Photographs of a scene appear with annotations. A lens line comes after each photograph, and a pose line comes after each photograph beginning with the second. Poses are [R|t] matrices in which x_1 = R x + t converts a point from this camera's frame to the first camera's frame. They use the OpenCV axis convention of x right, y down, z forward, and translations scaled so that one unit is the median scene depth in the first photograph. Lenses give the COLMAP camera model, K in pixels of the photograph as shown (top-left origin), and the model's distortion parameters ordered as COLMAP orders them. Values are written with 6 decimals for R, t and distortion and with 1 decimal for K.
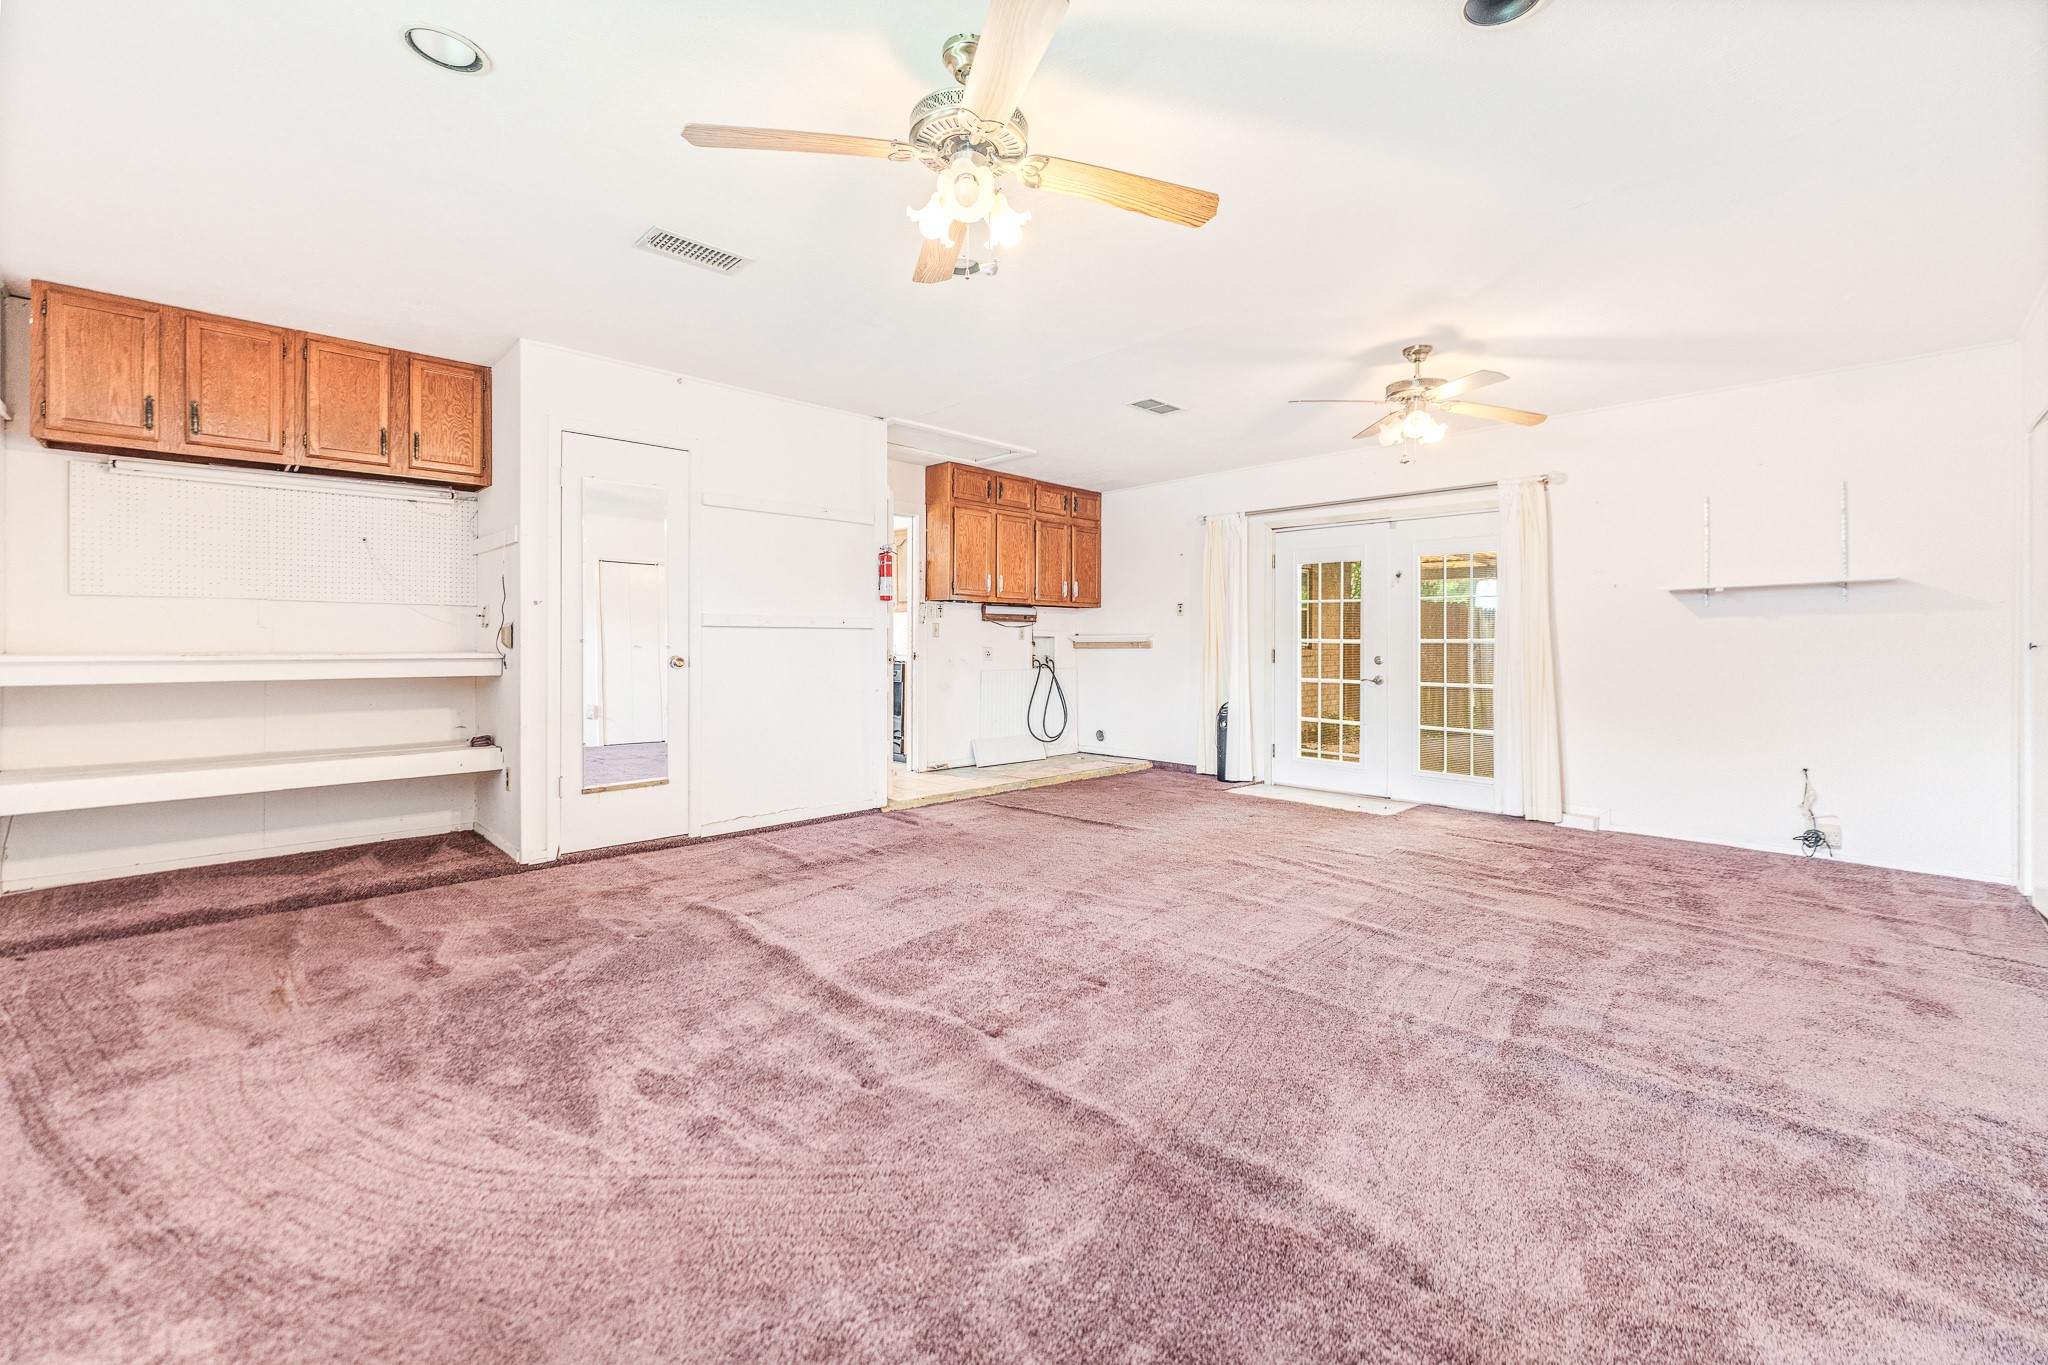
lens RADIAL K [[822.8, 0, 1048.4], [0, 822.8, 641.3], [0, 0, 1]] dist [0.003353, -0.000666]
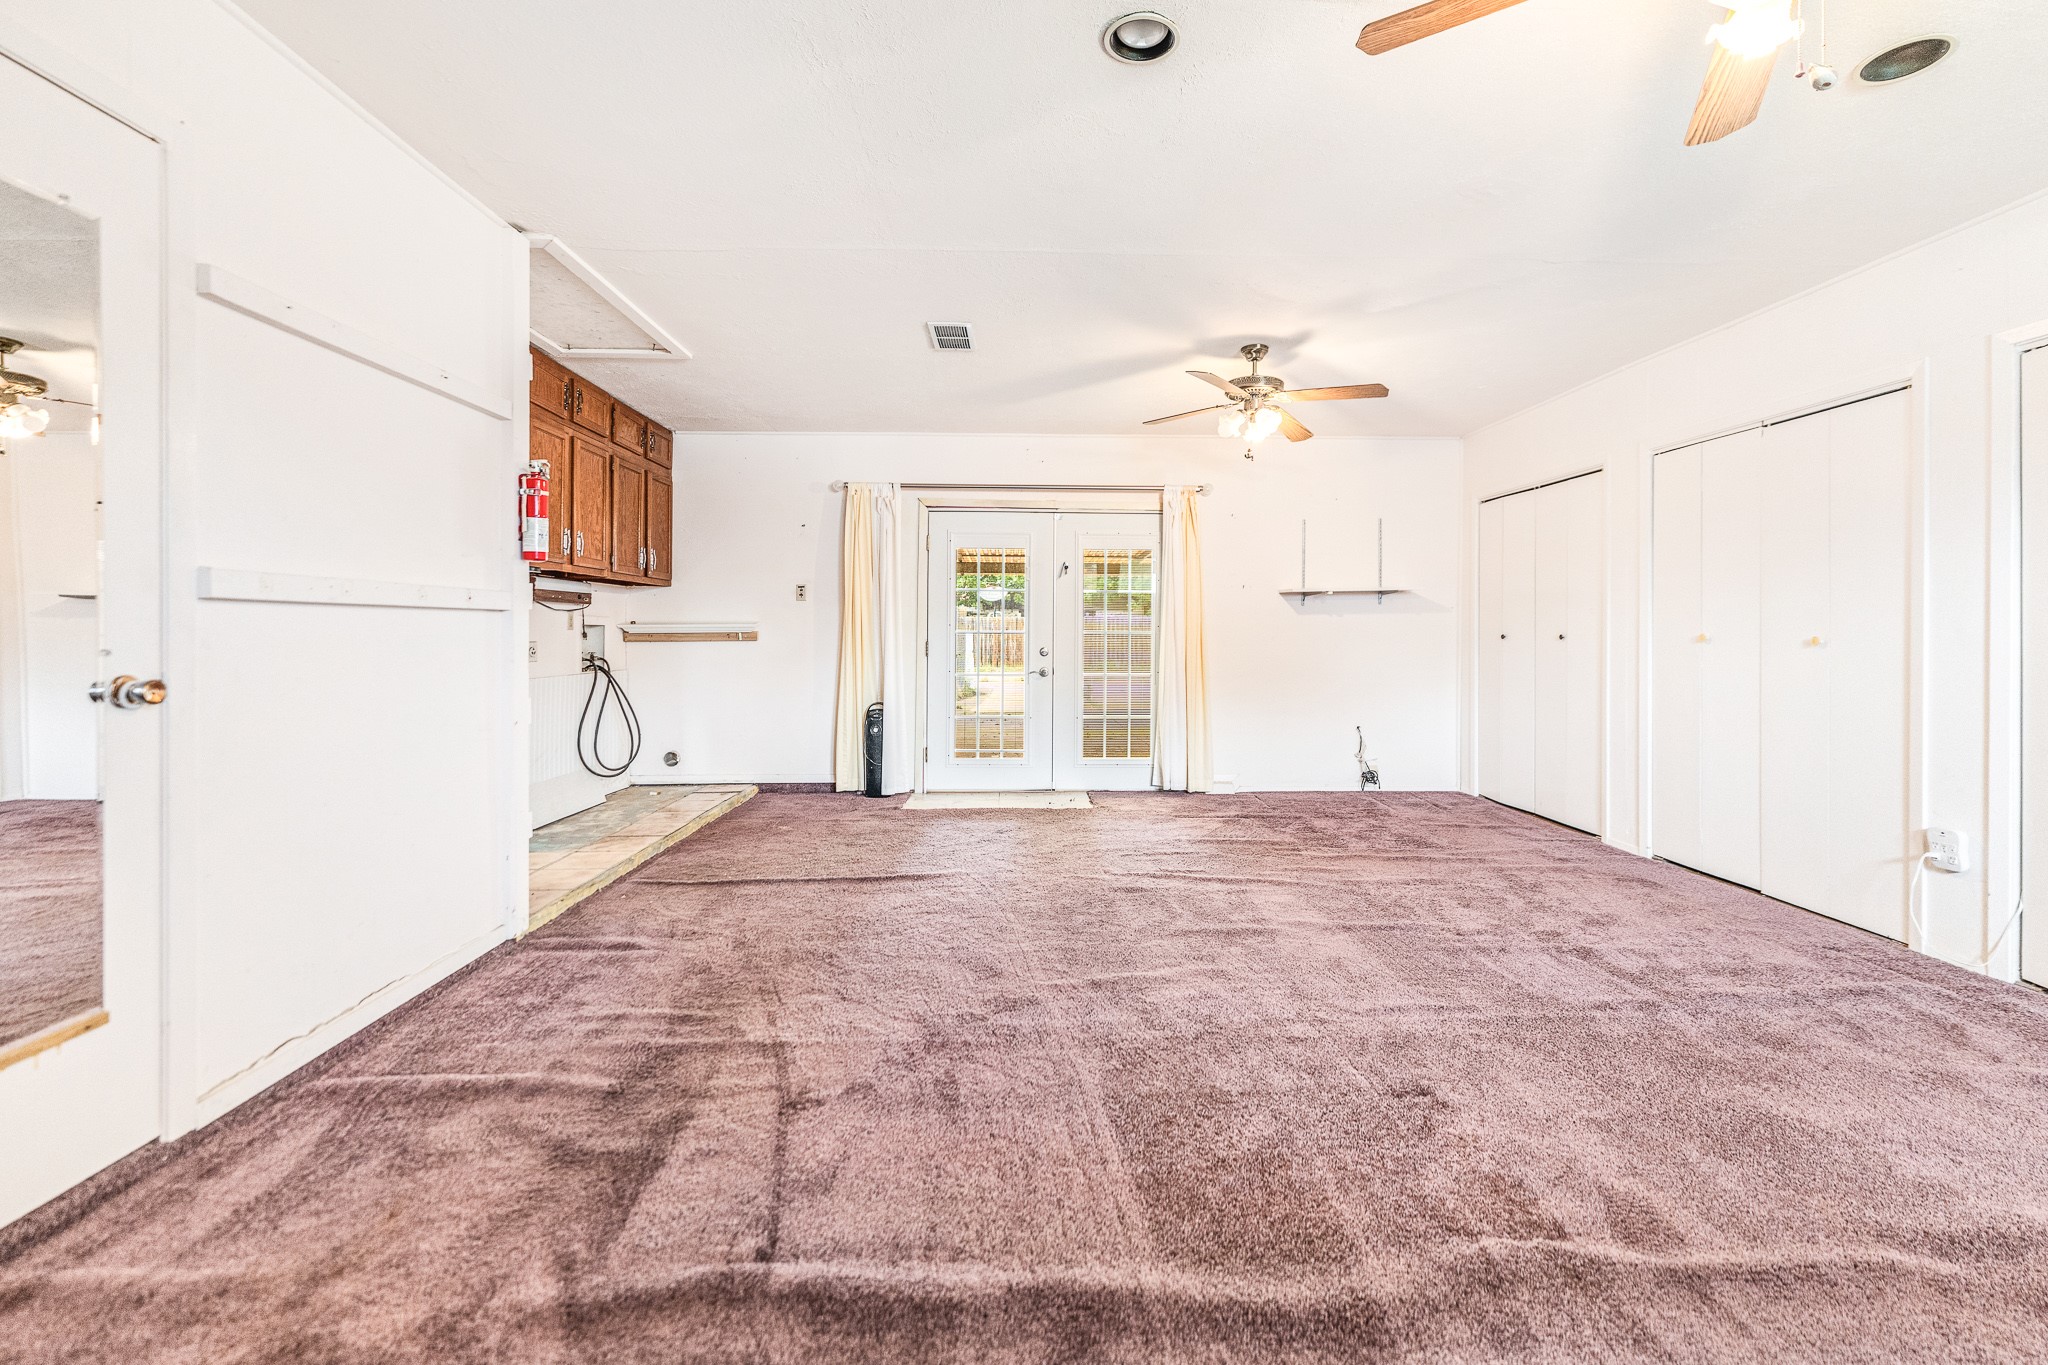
lens RADIAL K [[822.8, 0, 996.7], [0, 822.8, 633.1], [0, 0, 1]] dist [0.003353, -0.000666]
pose [[0.693782, -0.001102, 0.720184, -0.360802], [-0.001738, 0.999993, 0.003204, -0.002565], [-0.720183, -0.003474, 0.693775, 0.366262]]
